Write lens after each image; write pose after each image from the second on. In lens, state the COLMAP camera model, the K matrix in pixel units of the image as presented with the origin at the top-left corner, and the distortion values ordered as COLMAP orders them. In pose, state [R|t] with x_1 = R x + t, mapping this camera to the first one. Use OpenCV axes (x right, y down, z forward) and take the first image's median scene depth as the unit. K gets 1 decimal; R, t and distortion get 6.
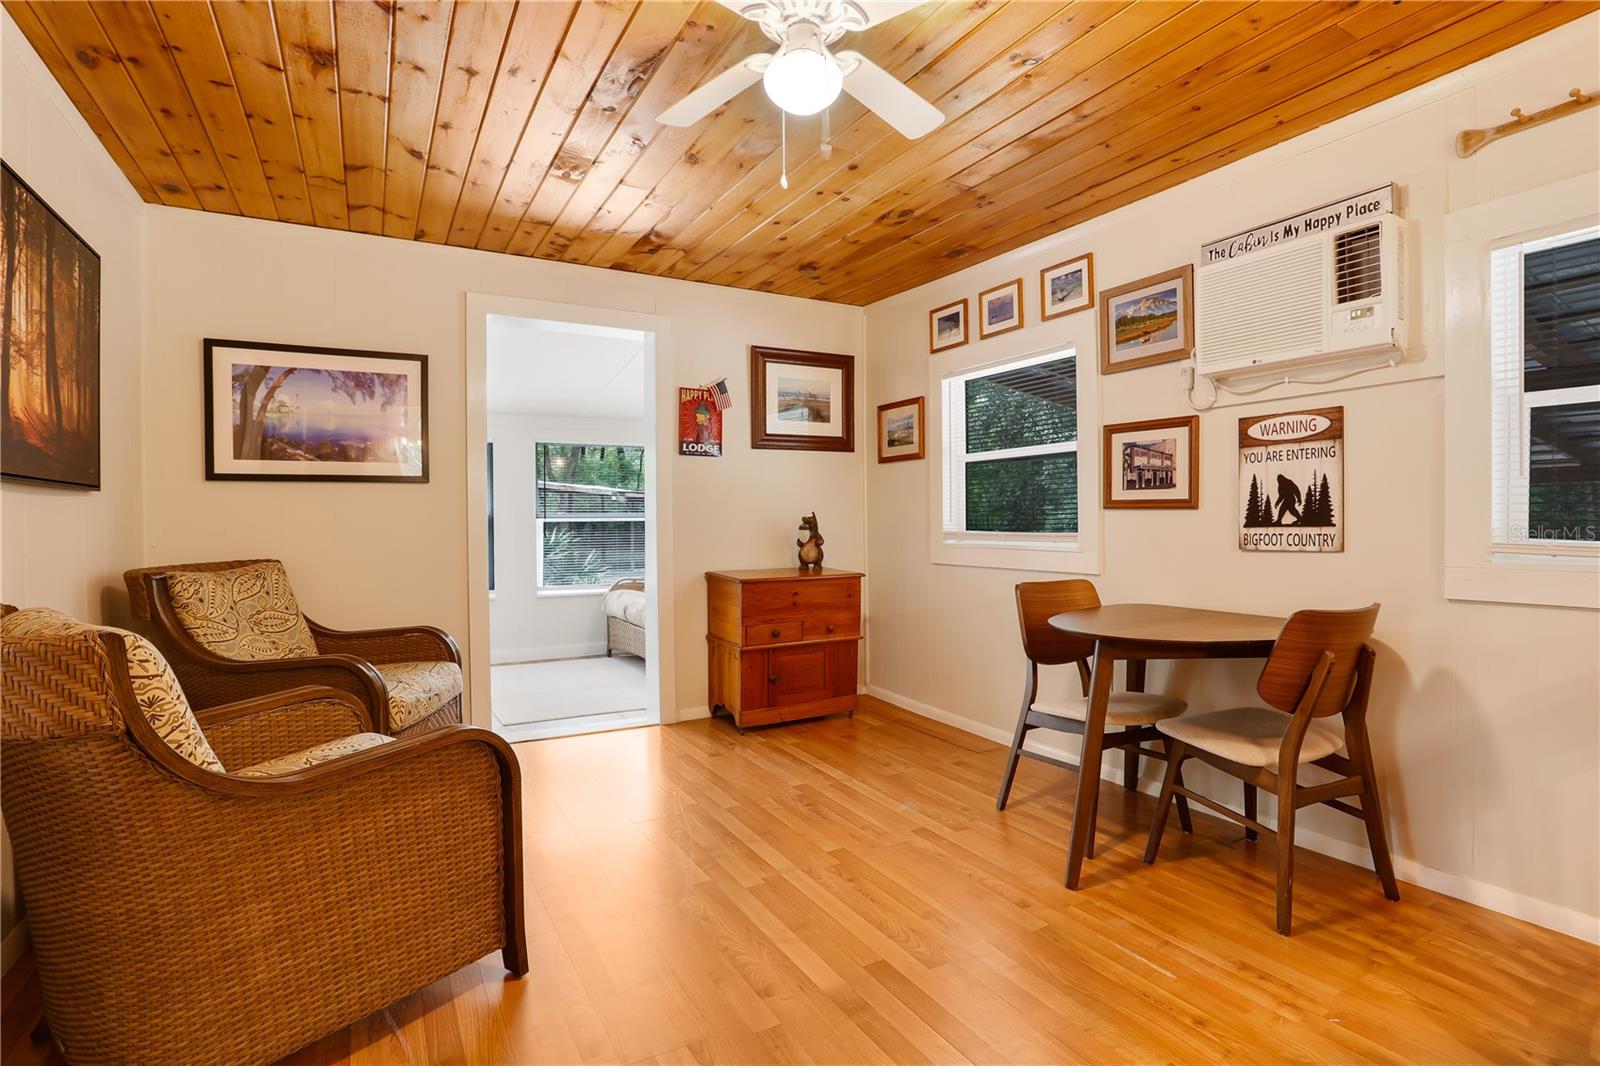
lens RADIAL K [[809.2, 0, 800.0], [0, 809.2, 533.0], [0, 0, 1]] dist [-0.088396, 0.040597]
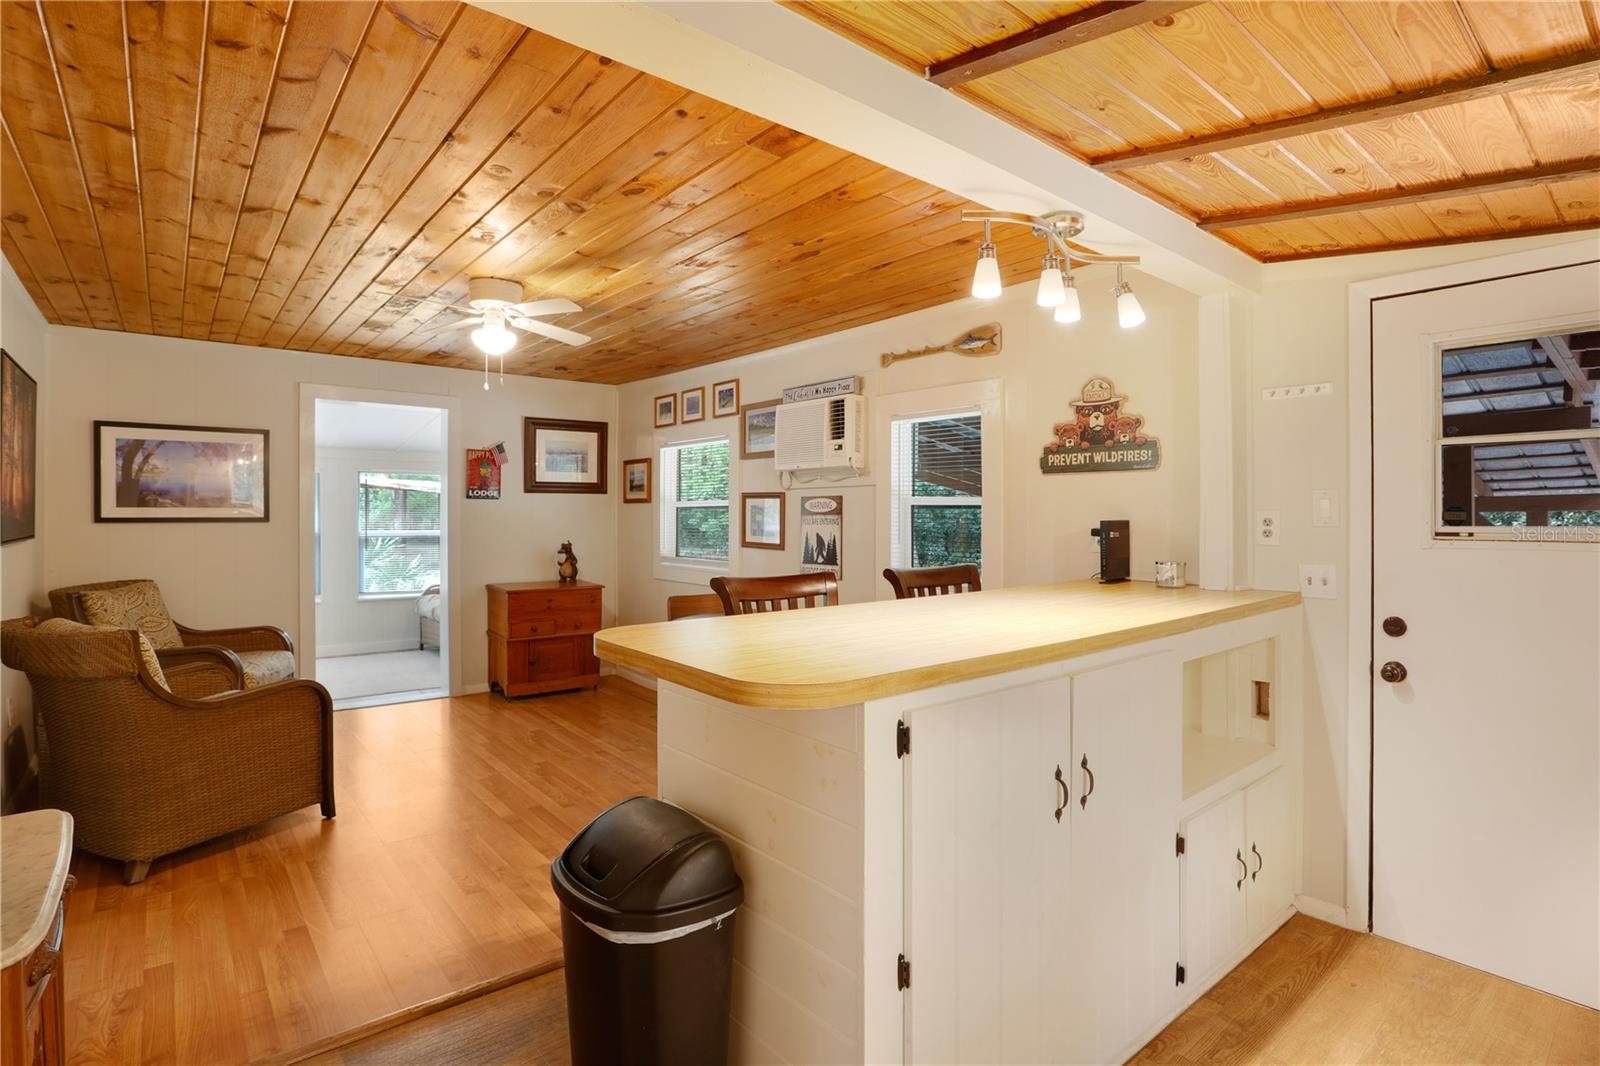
lens RADIAL K [[815.2, 0, 802.9], [0, 815.2, 524.4], [0, 0, 1]] dist [-0.071537, 0.031324]
pose [[0.984108, 0.011088, 0.177222, 0.220118], [-0.010211, 0.999931, -0.005862, -0.066467], [-0.177275, 0.003959, 0.984153, -0.571810]]
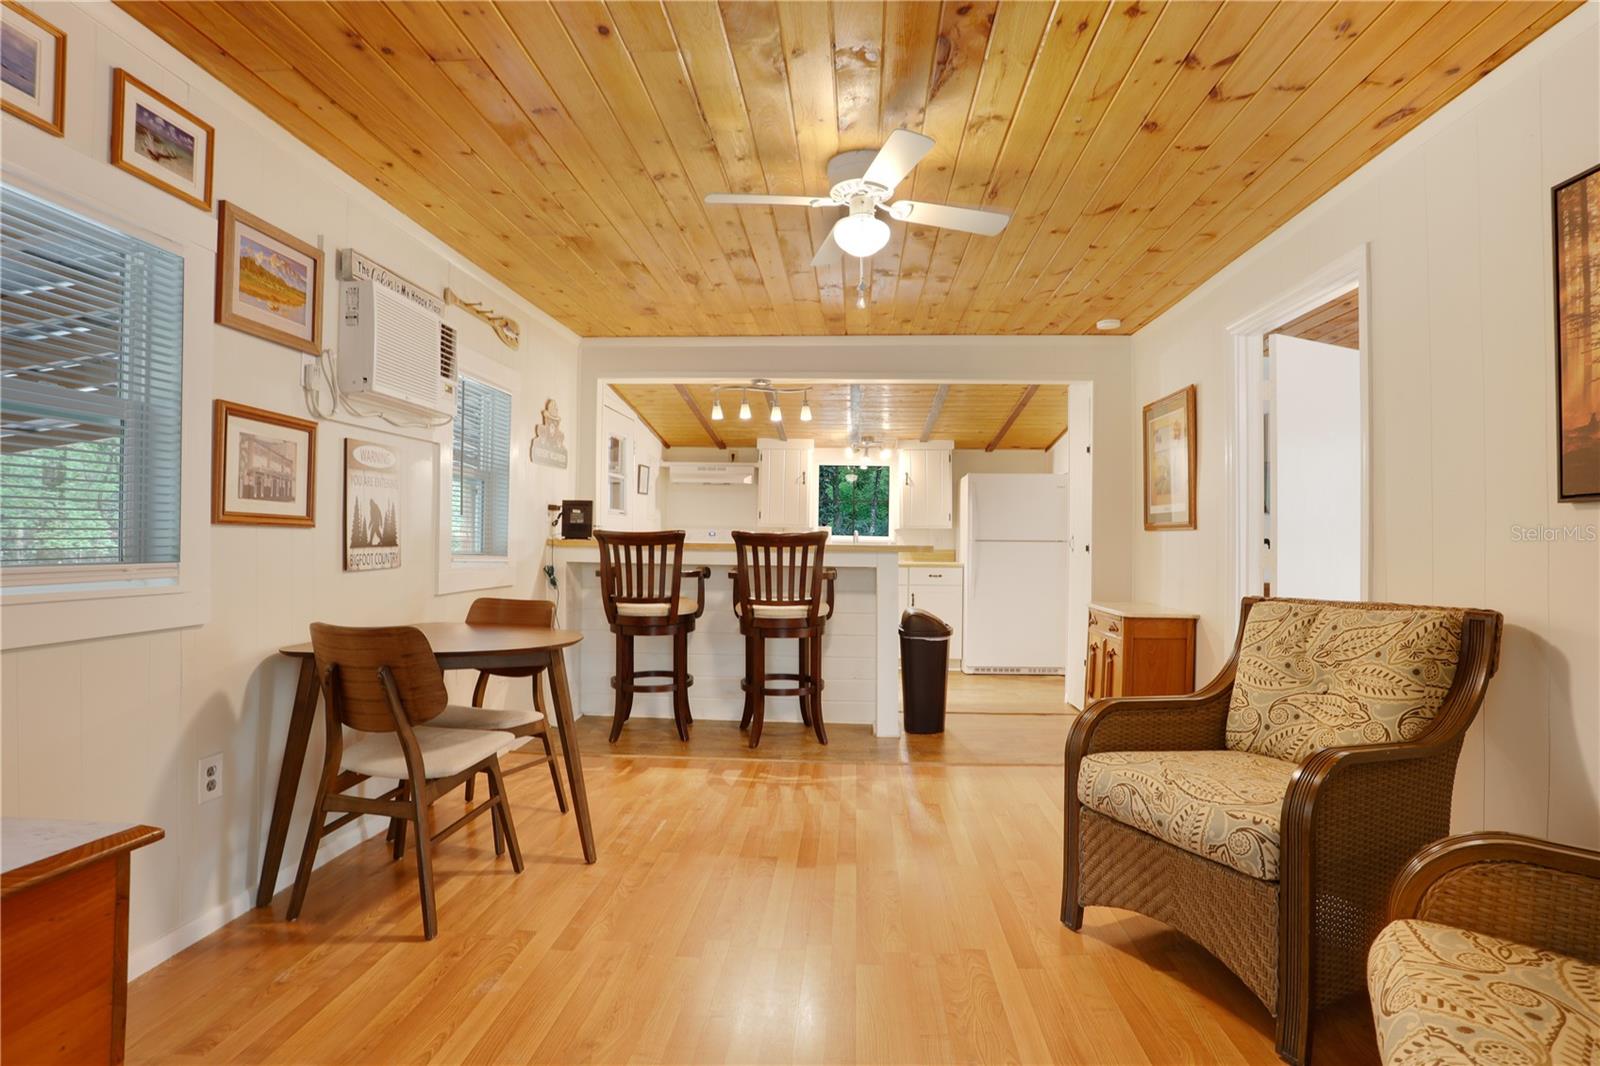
lens RADIAL K [[815.2, 0, 802.9], [0, 815.2, 524.4], [0, 0, 1]] dist [-0.071537, 0.031324]
pose [[-0.842455, 0.005778, 0.538735, -0.392876], [0.001364, 0.999962, -0.008593, -0.023447], [-0.538765, -0.006504, -0.842431, 1.304543]]
